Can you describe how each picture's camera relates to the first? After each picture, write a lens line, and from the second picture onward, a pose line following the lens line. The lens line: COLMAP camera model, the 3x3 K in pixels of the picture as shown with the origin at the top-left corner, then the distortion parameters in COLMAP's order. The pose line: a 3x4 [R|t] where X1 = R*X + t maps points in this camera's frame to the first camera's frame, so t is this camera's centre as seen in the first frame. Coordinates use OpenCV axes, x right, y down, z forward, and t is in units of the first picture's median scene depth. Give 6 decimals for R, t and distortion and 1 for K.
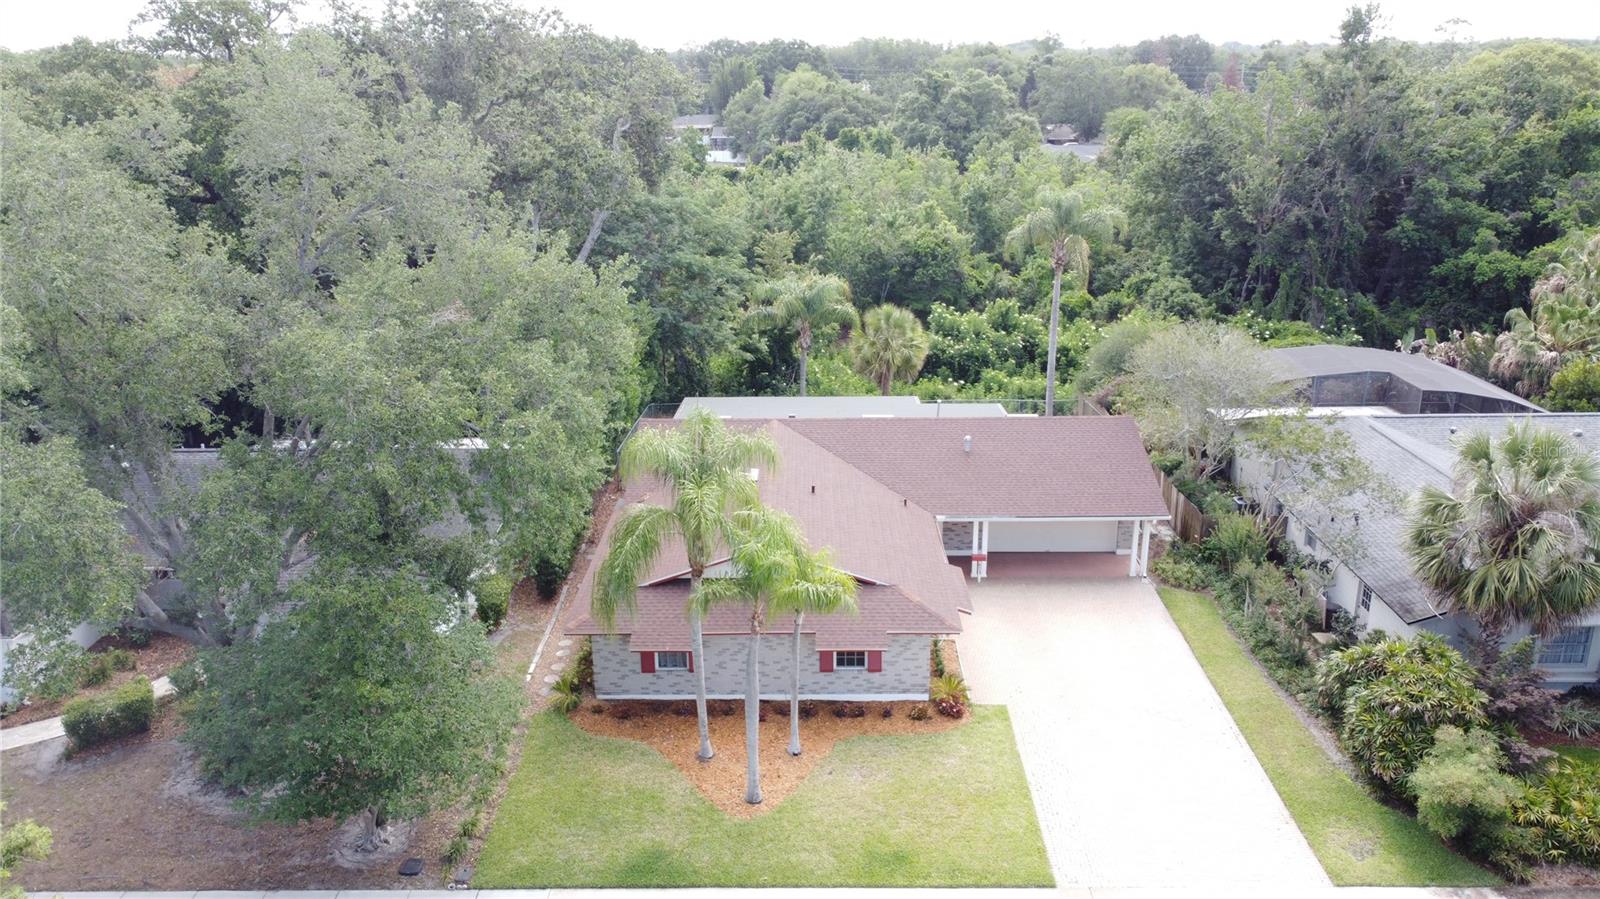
lens RADIAL K [[1210.0, 0, 800.0], [0, 1210.0, 449.5], [0, 0, 1]] dist [0.006819, -0.016378]
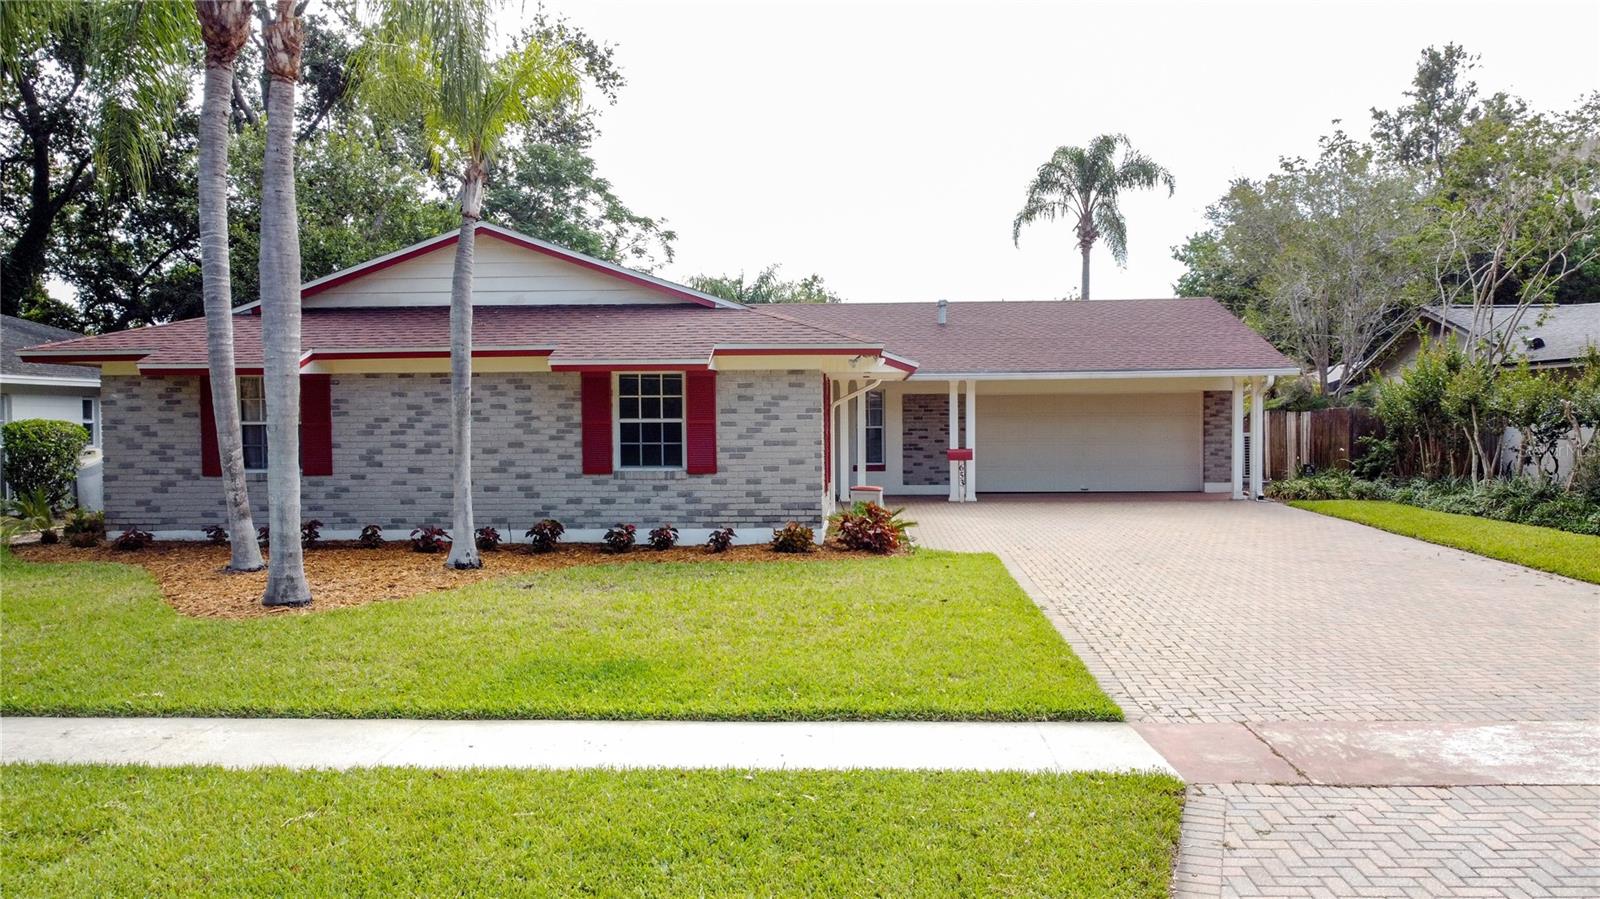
lens RADIAL K [[1210.0, 0, 800.0], [0, 1210.0, 449.5], [0, 0, 1]] dist [0.006819, -0.016378]
pose [[0.999272, 0.001936, -0.038105, 0.054132], [-0.012839, 0.957537, -0.288026, 0.142718], [0.035929, 0.288306, 0.956864, 0.261842]]
